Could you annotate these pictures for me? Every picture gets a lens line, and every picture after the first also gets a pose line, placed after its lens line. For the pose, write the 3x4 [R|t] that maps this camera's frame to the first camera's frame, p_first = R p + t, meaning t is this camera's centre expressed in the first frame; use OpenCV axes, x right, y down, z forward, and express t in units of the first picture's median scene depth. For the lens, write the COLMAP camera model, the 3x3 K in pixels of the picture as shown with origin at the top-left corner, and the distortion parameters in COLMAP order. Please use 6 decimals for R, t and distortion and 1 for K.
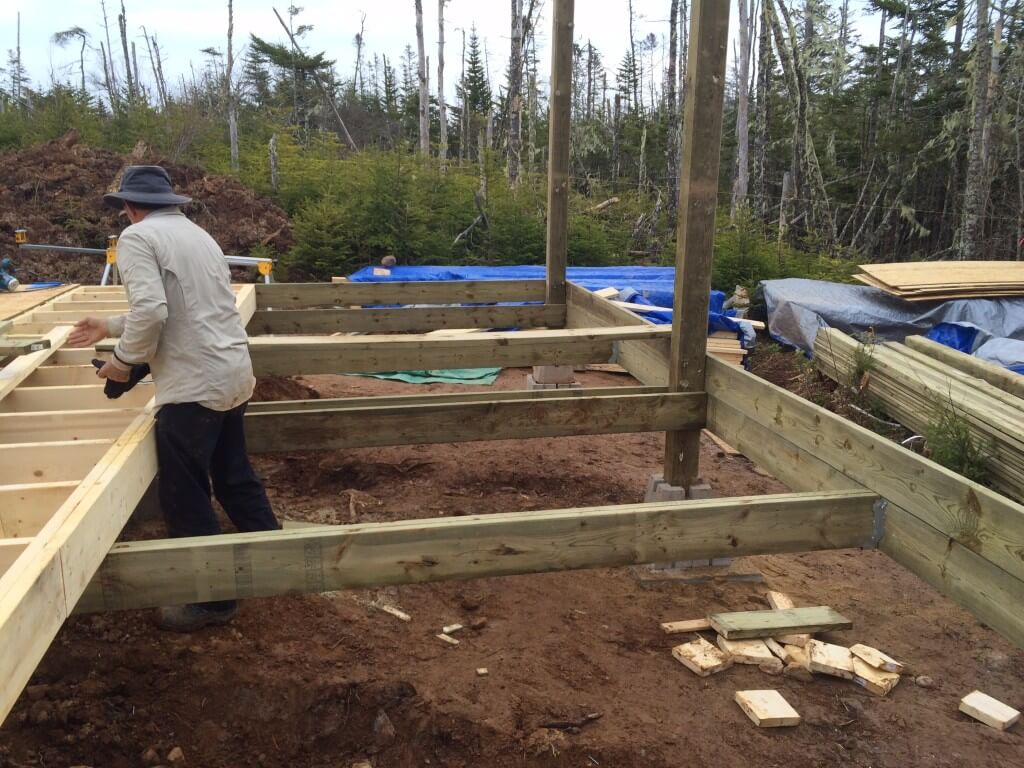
lens RADIAL K [[869.1, 0, 510.8], [0, 869.1, 378.7], [0, 0, 1]] dist [0.074618, -0.109404]
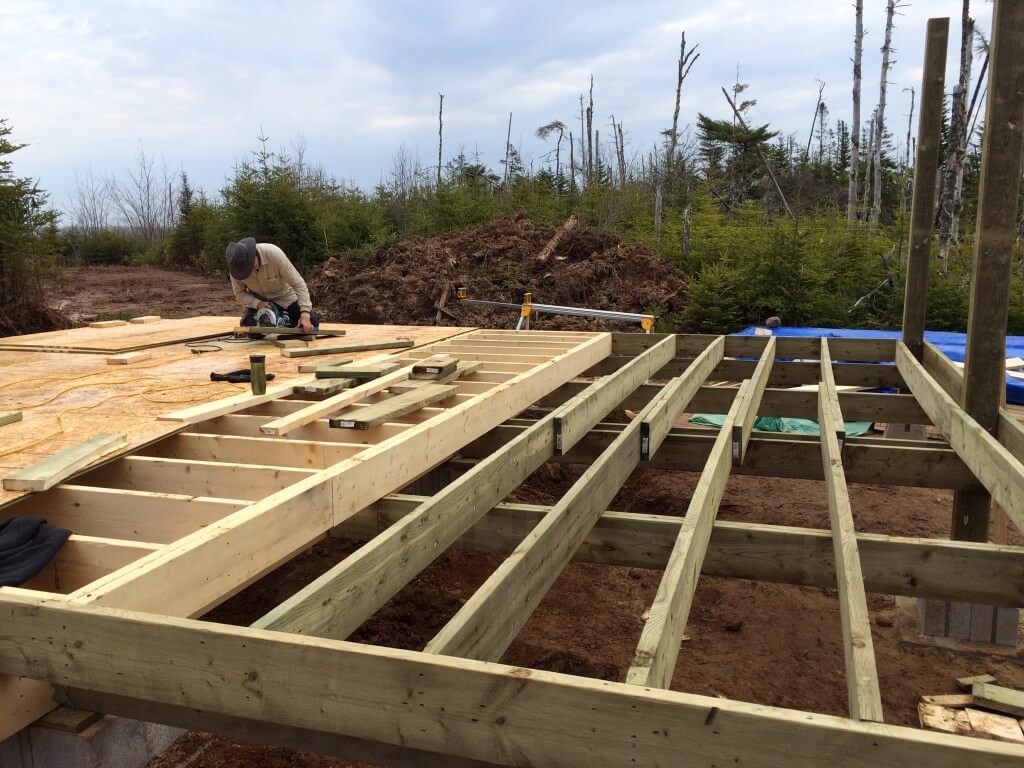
lens RADIAL K [[869.1, 0, 510.8], [0, 869.1, 378.7], [0, 0, 1]] dist [0.074618, -0.109404]
pose [[0.876954, 0.061320, -0.476647, 0.075239], [-0.098049, 0.993793, -0.052546, 0.013118], [0.470467, 0.092815, 0.877523, -0.026801]]
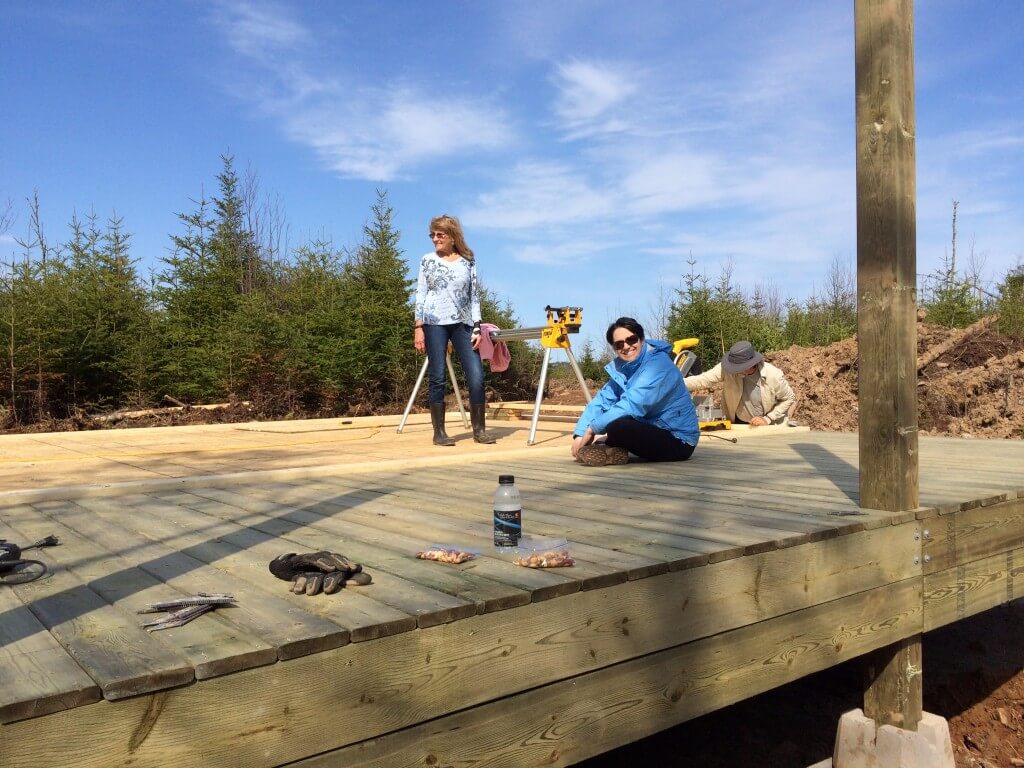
lens RADIAL K [[869.1, 0, 510.8], [0, 869.1, 378.7], [0, 0, 1]] dist [0.074618, -0.109404]
pose [[0.448794, -0.010920, -0.893569, 0.243475], [-0.186830, 0.976682, -0.105771, -0.002296], [0.873887, 0.214415, 0.436288, 0.153725]]
